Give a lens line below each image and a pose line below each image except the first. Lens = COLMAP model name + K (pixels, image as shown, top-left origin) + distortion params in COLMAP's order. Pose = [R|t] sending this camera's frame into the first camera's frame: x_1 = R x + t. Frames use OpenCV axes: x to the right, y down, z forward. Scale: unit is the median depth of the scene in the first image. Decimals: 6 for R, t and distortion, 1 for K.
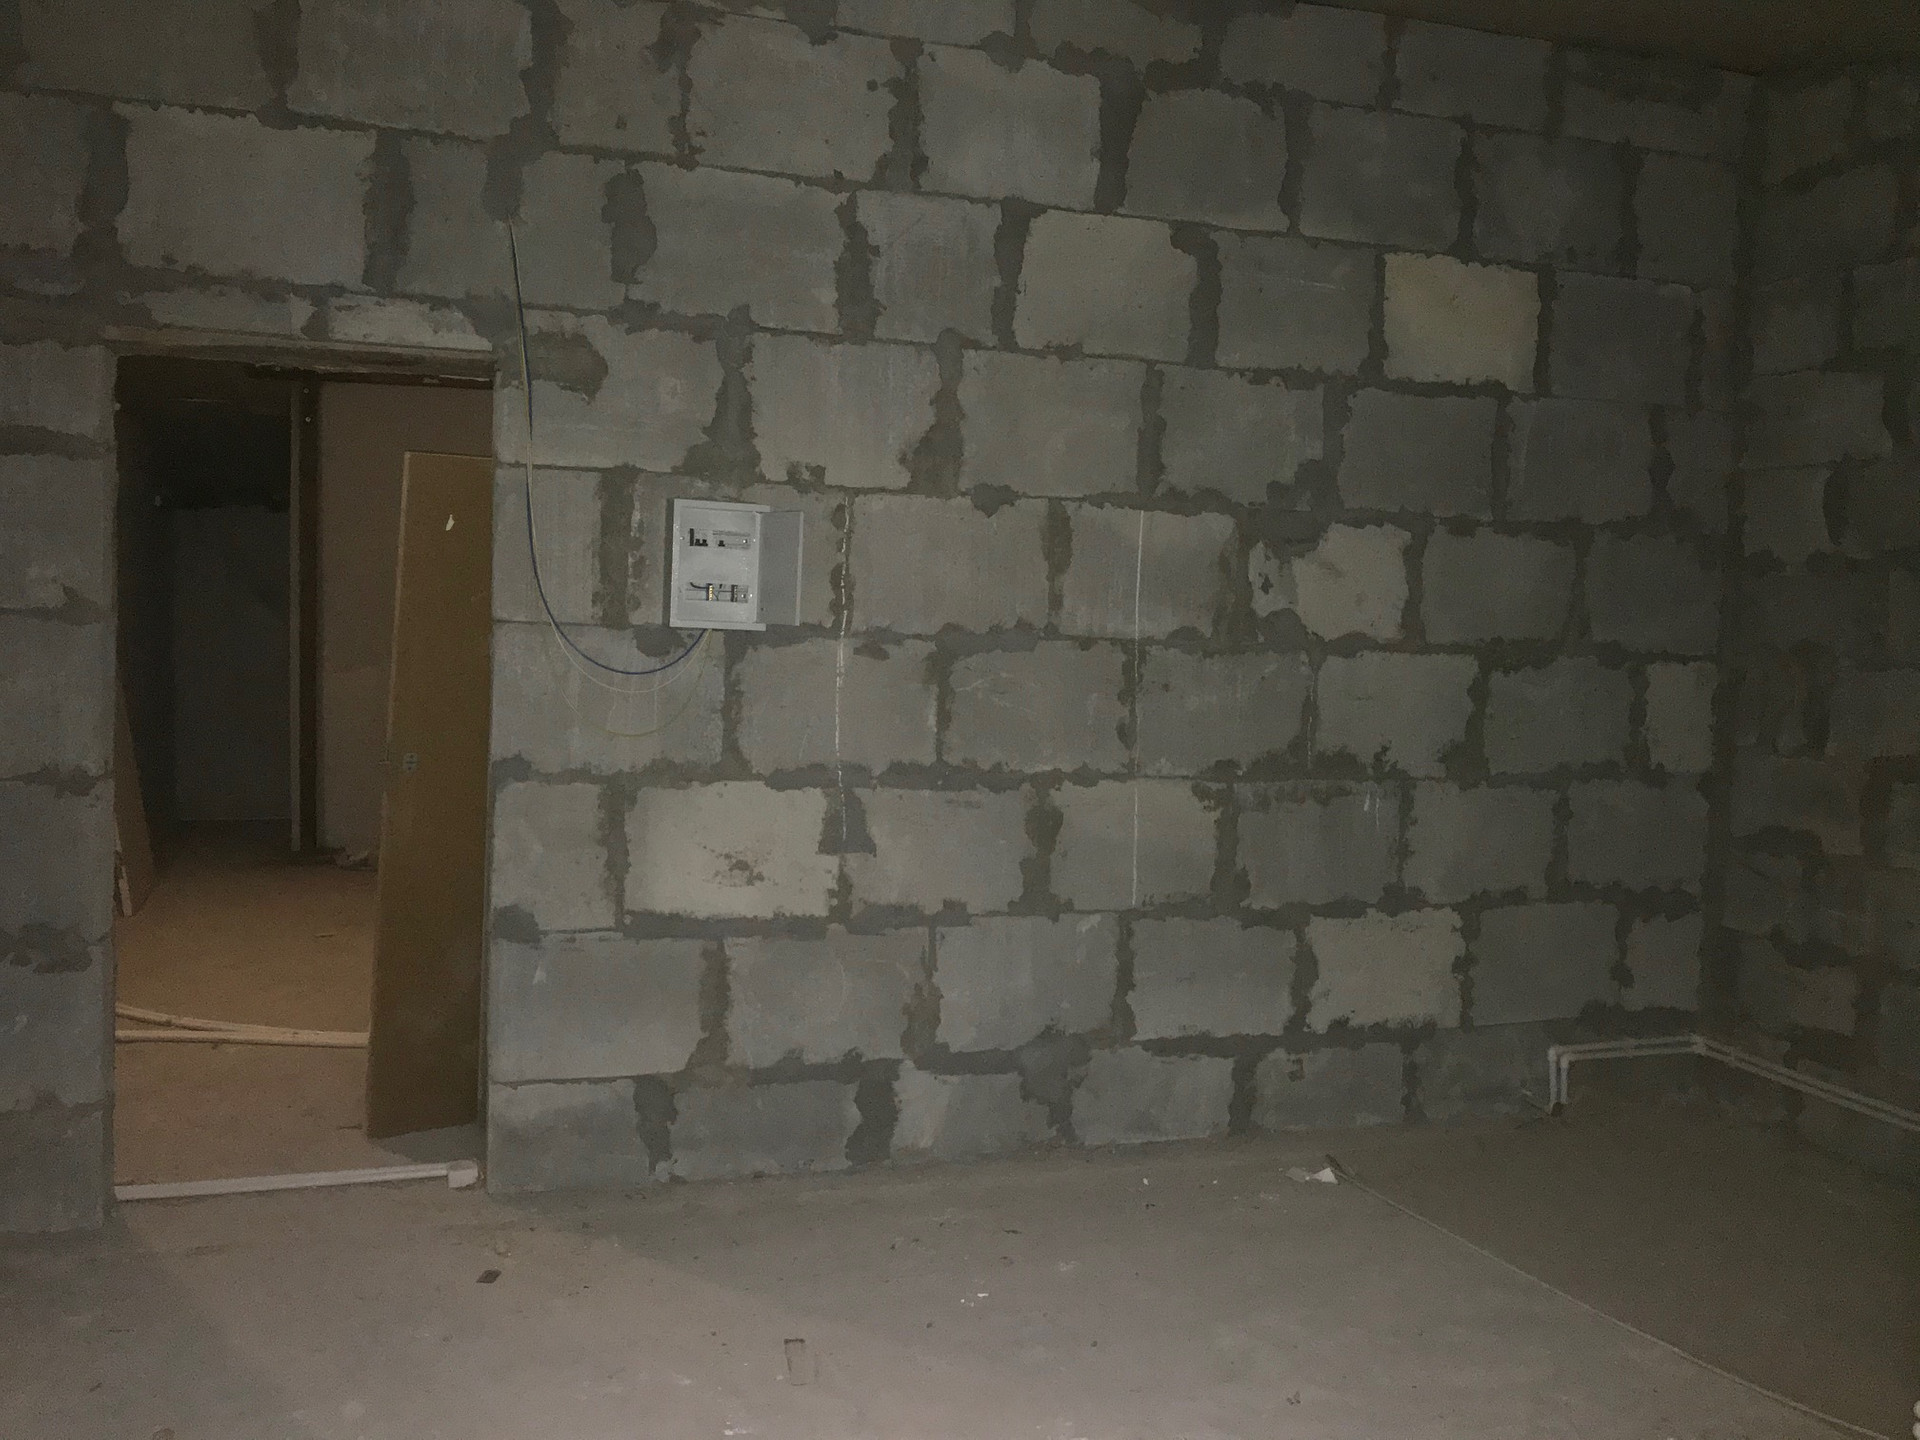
lens RADIAL K [[1563.4, 0, 958.1], [0, 1563.4, 716.6], [0, 0, 1]] dist [0.016781, -0.013774]
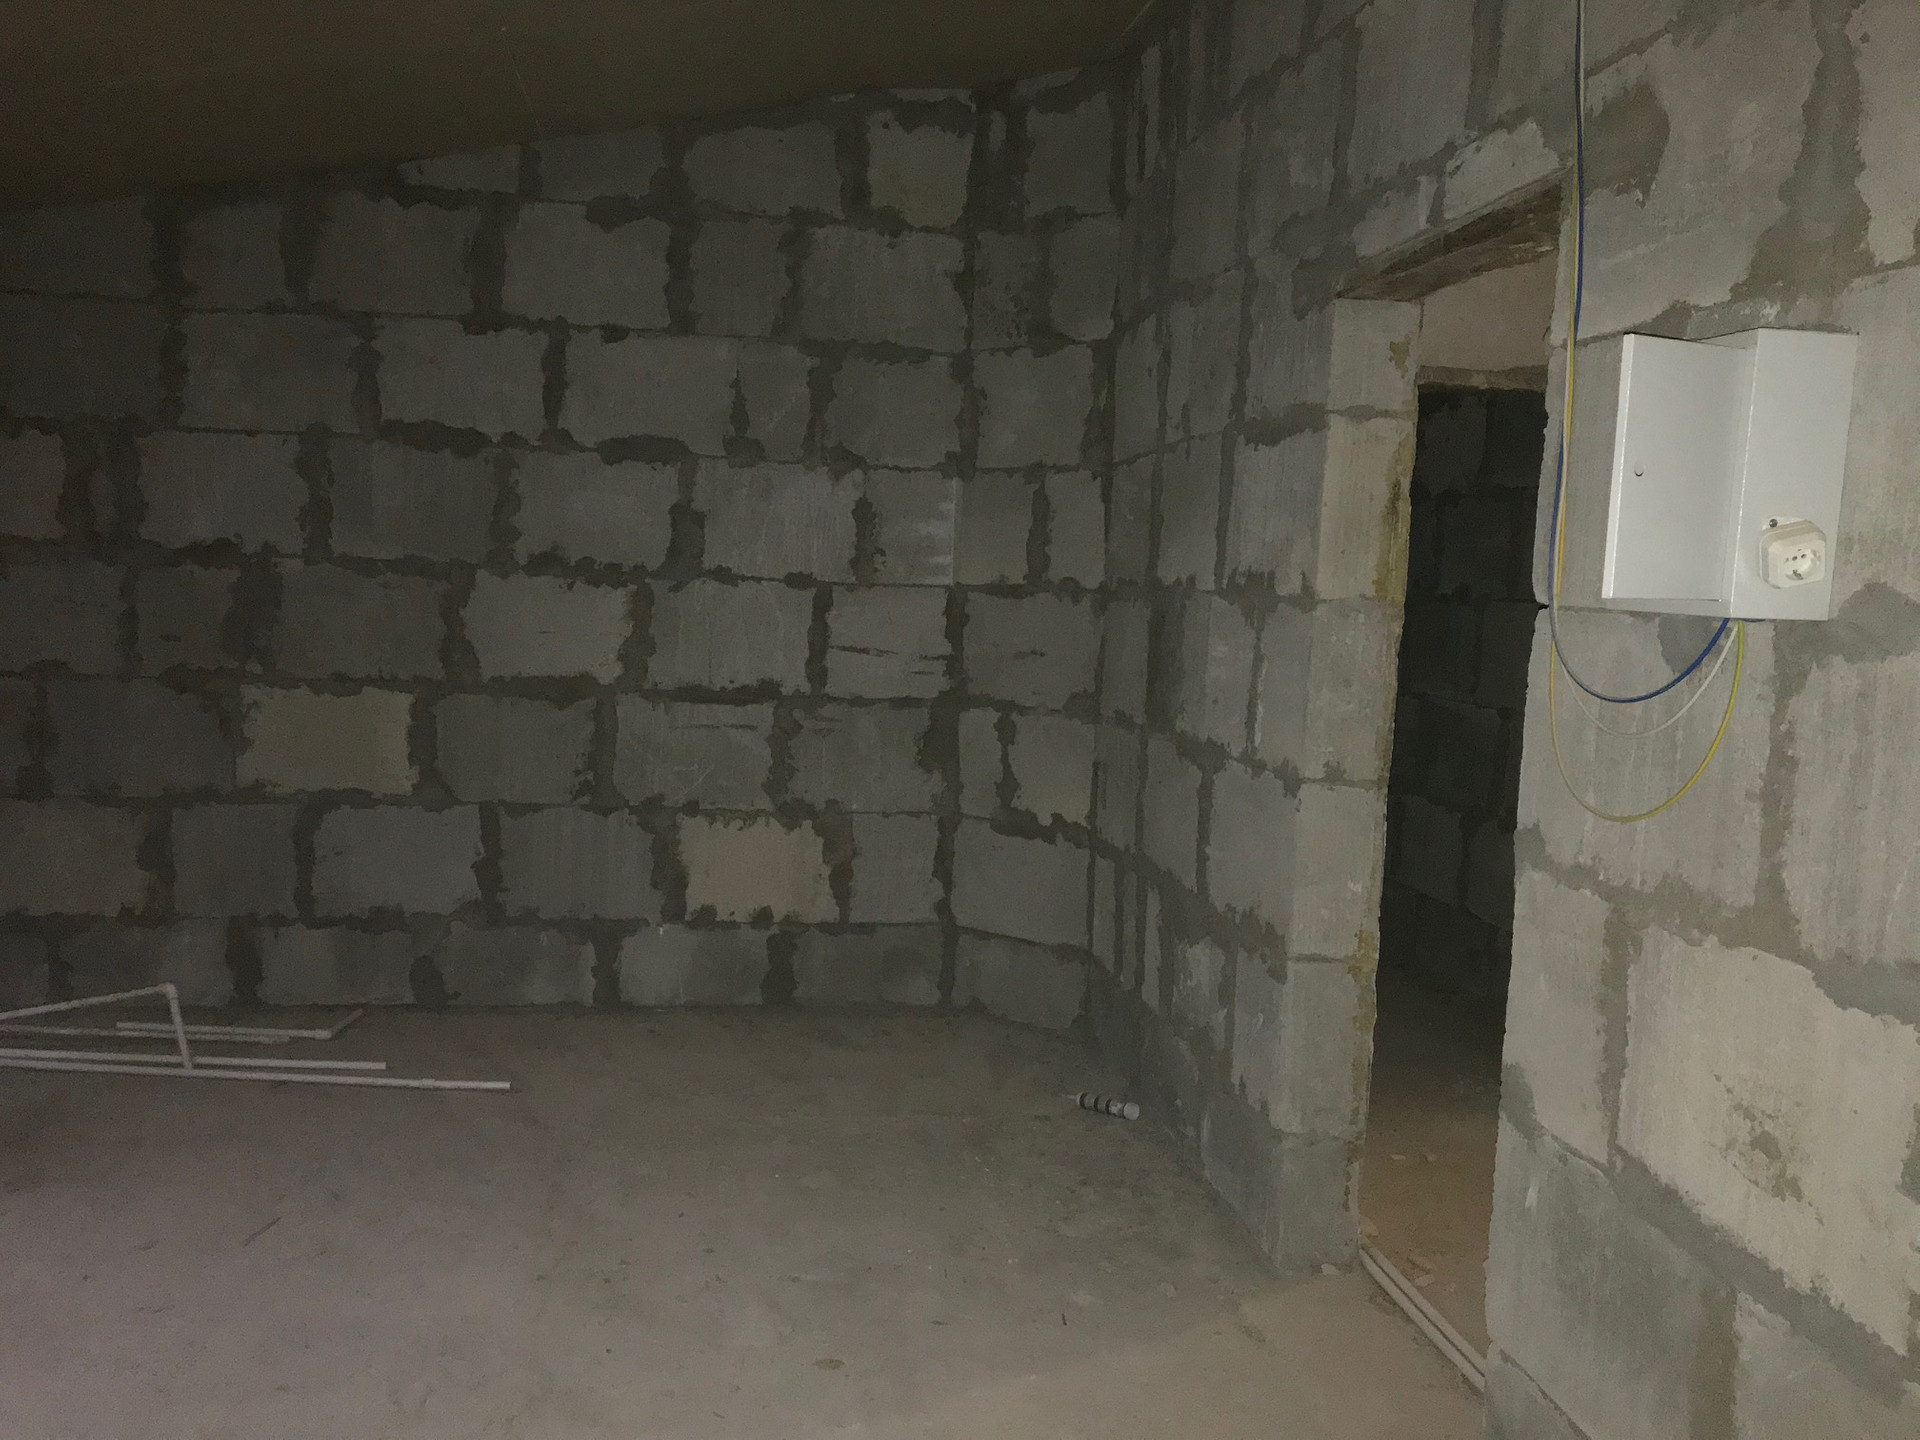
lens RADIAL K [[1563.4, 0, 948.2], [0, 1563.4, 717.5], [0, 0, 1]] dist [0.016781, -0.013774]
pose [[-0.156359, 0.054792, -0.986179, 0.339814], [-0.092800, 0.993228, 0.069897, -0.036980], [0.983331, 0.102447, -0.150216, 0.834022]]
